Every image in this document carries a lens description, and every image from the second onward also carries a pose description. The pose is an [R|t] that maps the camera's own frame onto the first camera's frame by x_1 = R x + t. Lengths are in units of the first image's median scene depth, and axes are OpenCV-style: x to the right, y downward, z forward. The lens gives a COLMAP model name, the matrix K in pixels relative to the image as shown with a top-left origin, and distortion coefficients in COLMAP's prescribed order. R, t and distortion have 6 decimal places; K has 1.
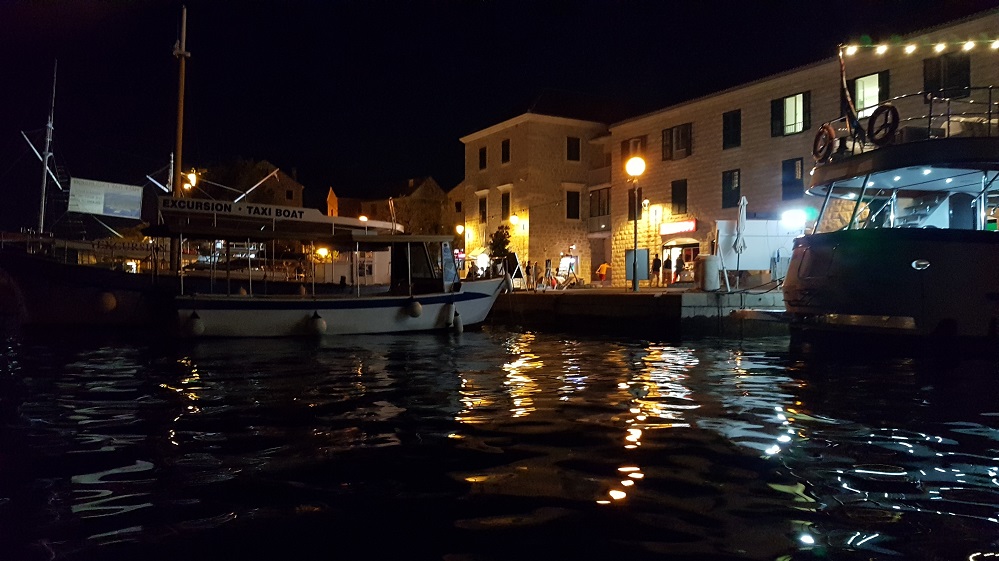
lens RADIAL K [[776.2, 0, 497.1], [0, 776.2, 283.8], [0, 0, 1]] dist [0.057081, -0.095983]
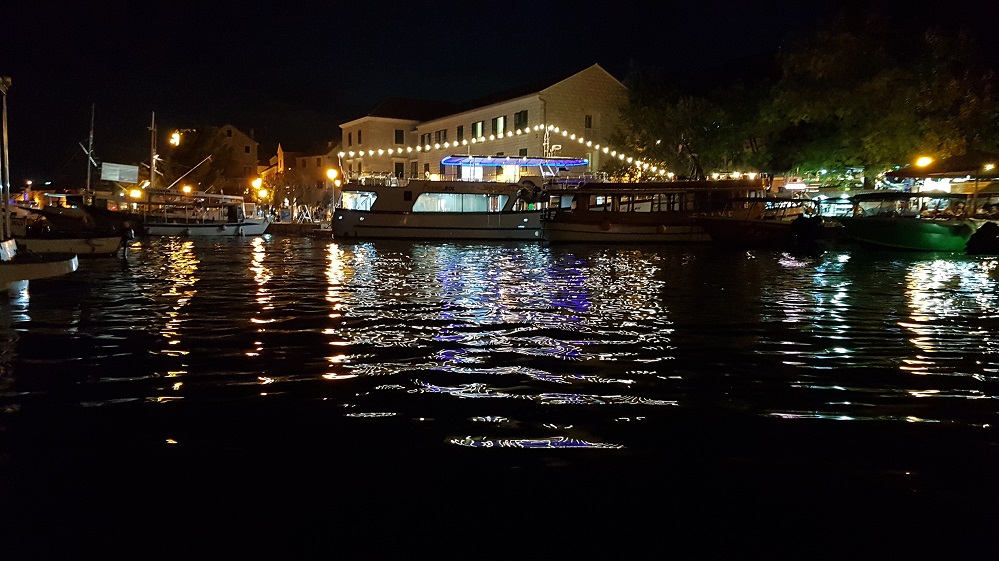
lens RADIAL K [[776.2, 0, 501.4], [0, 776.2, 275.8], [0, 0, 1]] dist [0.057081, -0.095983]
pose [[0.999939, 0.011028, -0.000317, 0.458827], [-0.010968, 0.996747, 0.079849, -0.017761], [0.001197, -0.079841, 0.996807, -0.973153]]
